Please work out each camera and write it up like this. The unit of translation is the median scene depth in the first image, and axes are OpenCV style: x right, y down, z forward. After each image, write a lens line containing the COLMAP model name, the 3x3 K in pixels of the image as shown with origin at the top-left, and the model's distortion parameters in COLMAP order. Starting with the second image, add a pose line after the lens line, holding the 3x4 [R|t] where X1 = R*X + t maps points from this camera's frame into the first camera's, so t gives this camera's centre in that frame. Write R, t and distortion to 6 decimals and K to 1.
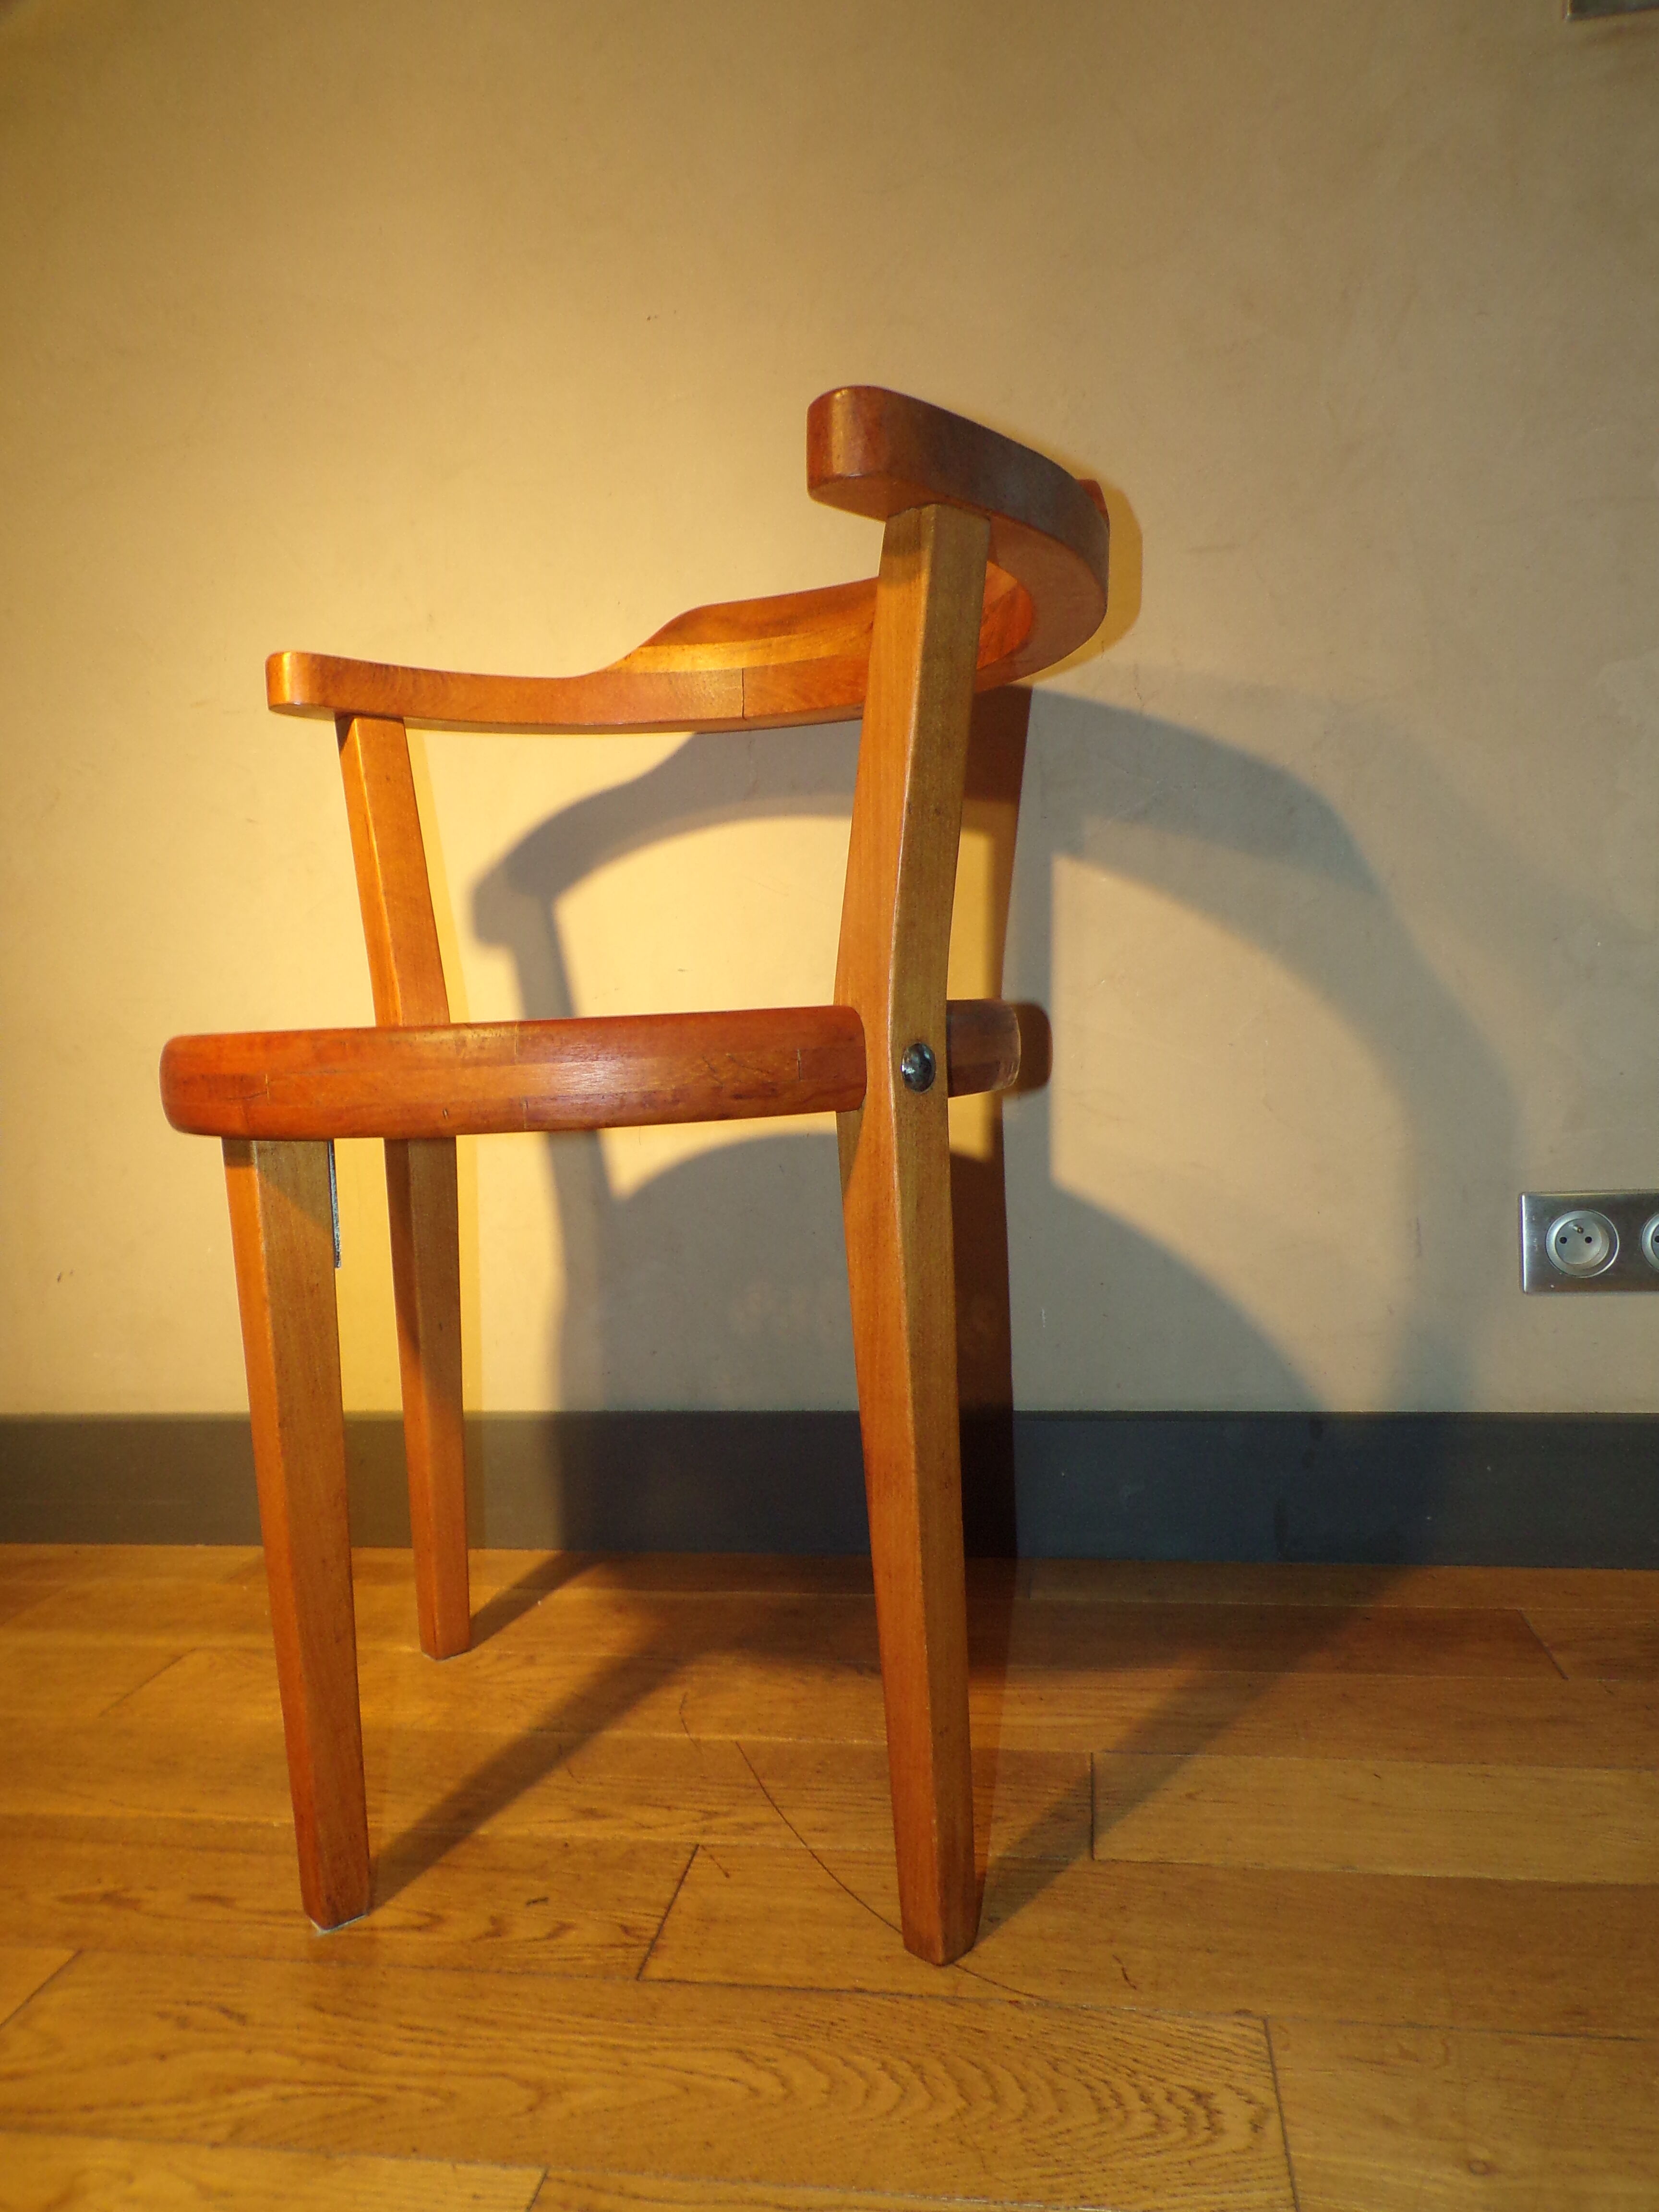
lens RADIAL K [[1477.3, 0, 839.6], [0, 1477.3, 1108.6], [0, 0, 1]] dist [0.000471, 0.007776]
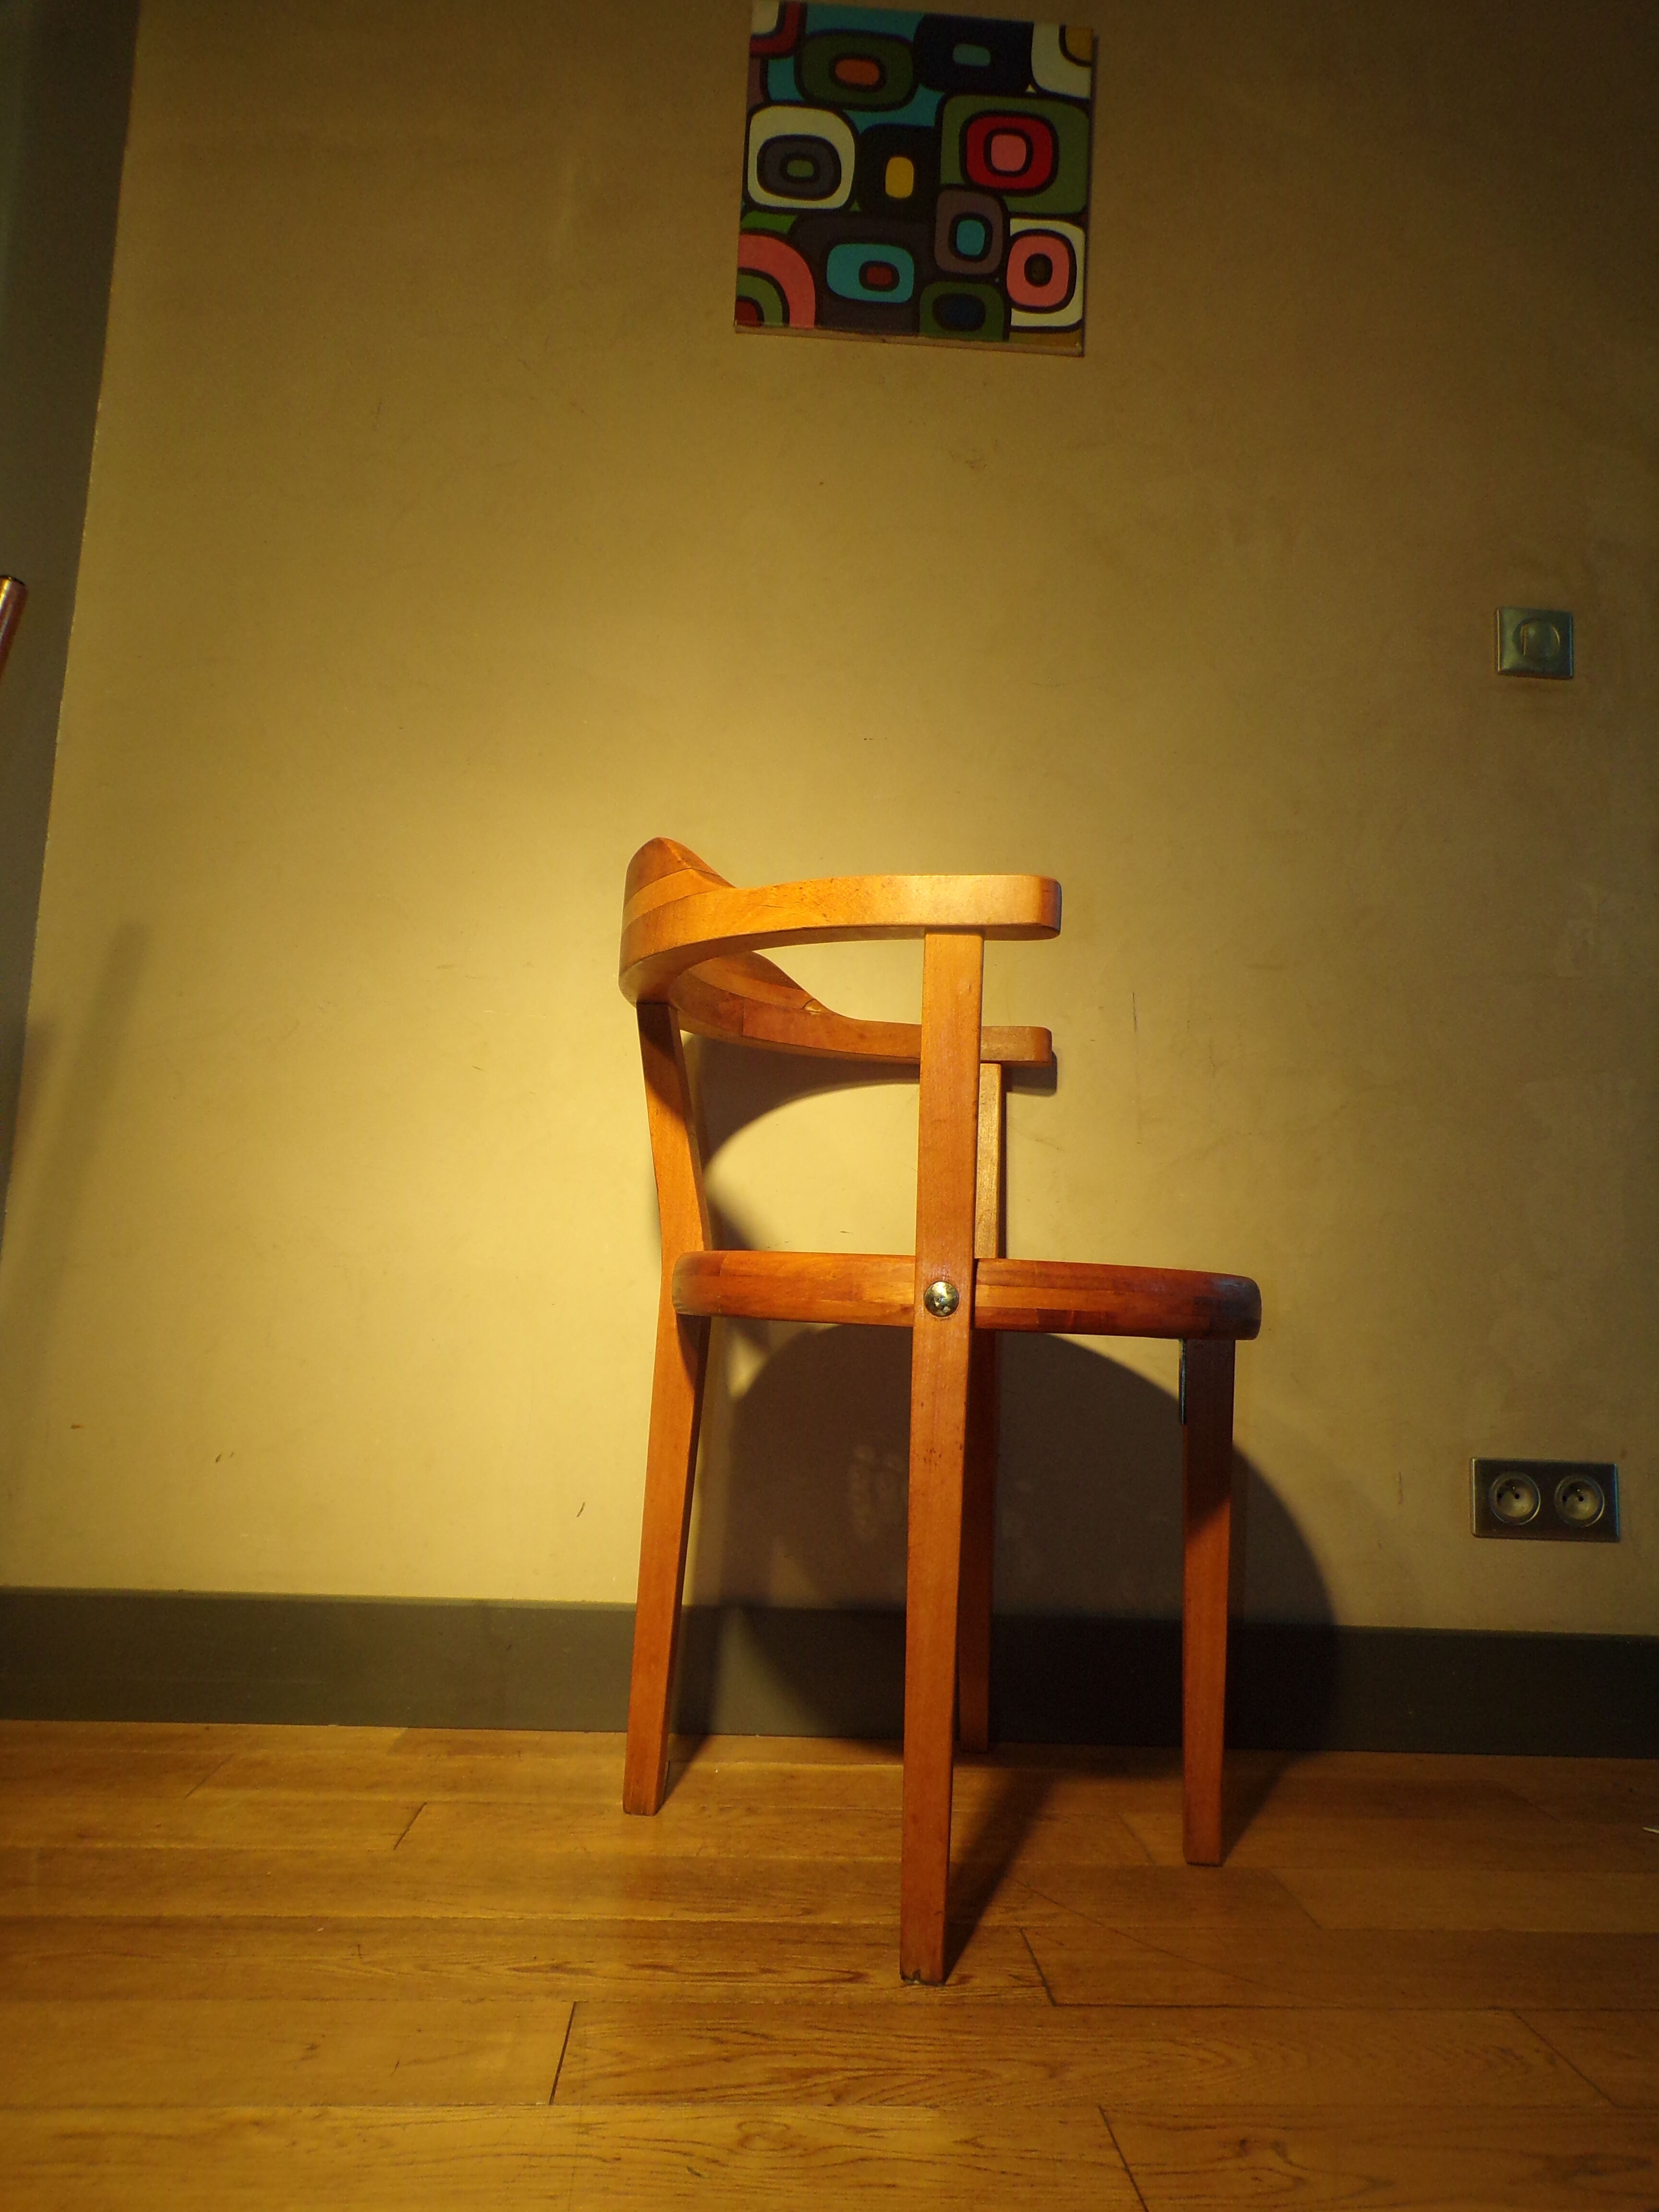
lens RADIAL K [[1477.3, 0, 833.5], [0, 1477.3, 1101.9], [0, 0, 1]] dist [0.000471, 0.007776]
pose [[0.970297, 0.117209, 0.211628, -0.696258], [-0.073210, 0.976038, -0.204914, 0.096762], [-0.230575, 0.183334, 0.955627, -0.342472]]
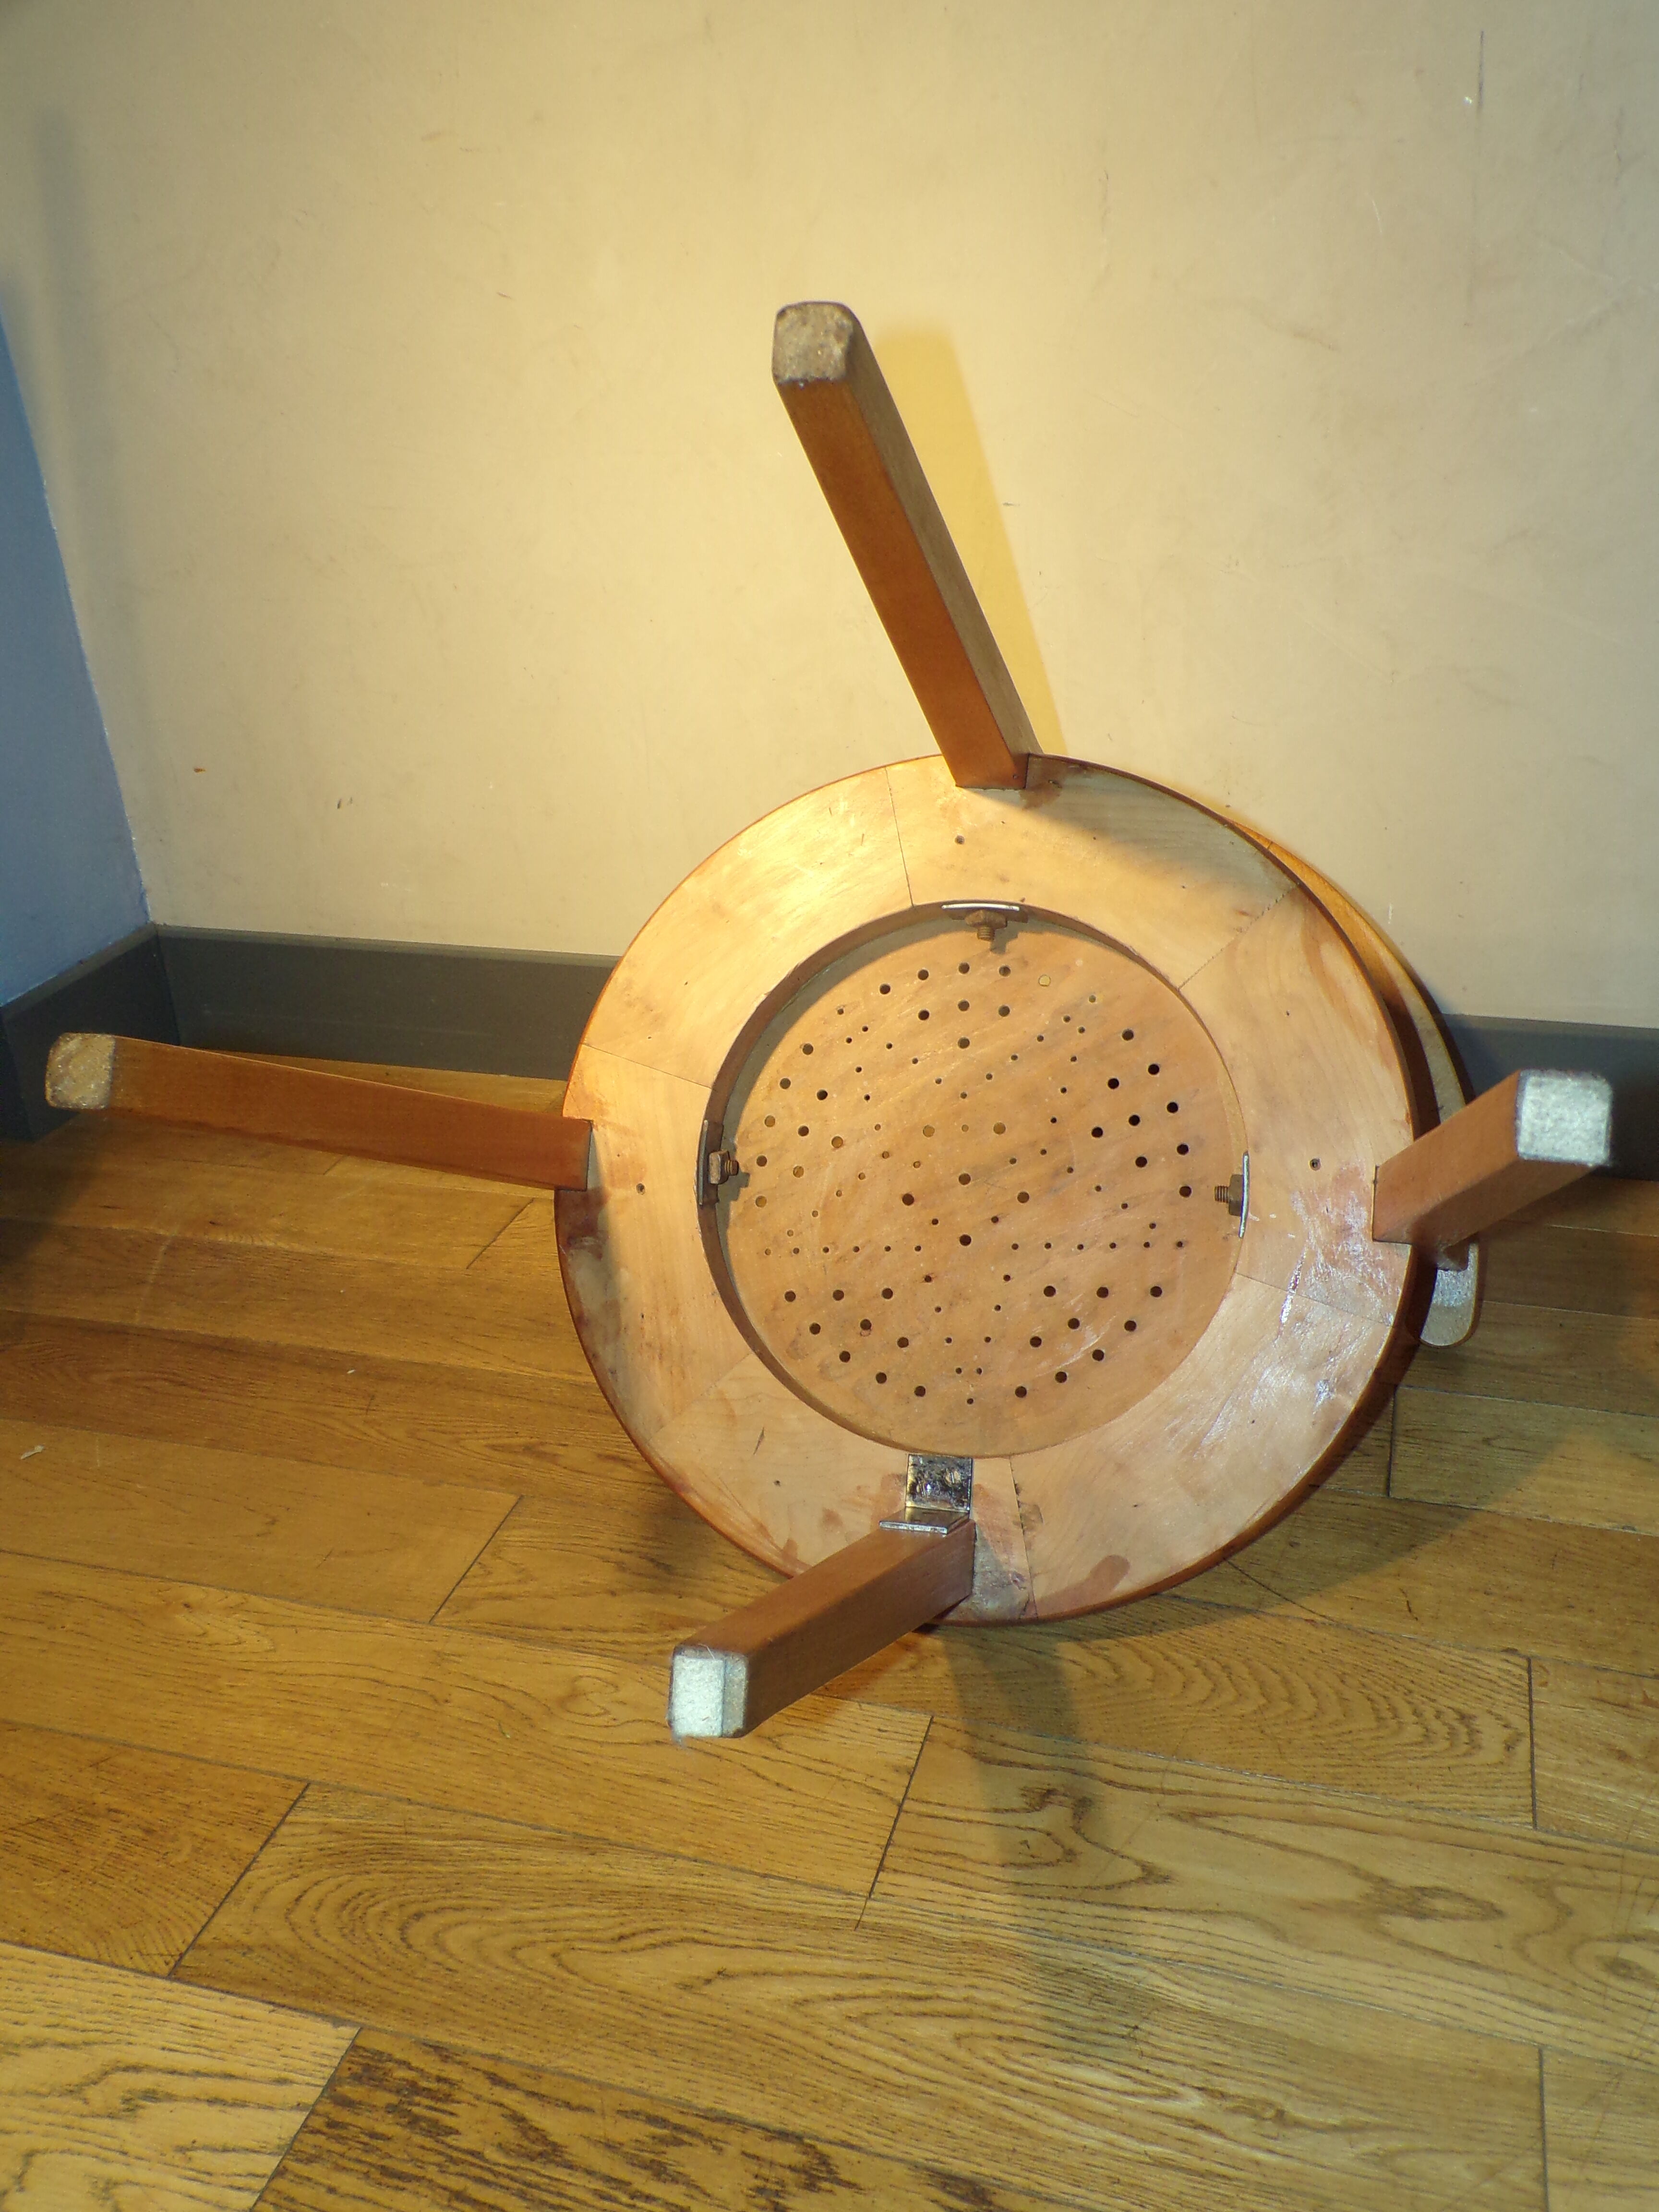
lens RADIAL K [[1811.7, 0, 846.1], [0, 1811.7, 1102.0], [0, 0, 1]] dist [0.026188, 0.020278]
pose [[0.990870, 0.055025, -0.123083, -0.089966], [-0.002689, 0.920809, 0.390004, -0.333479], [0.134796, -0.386113, 0.912550, -0.211455]]
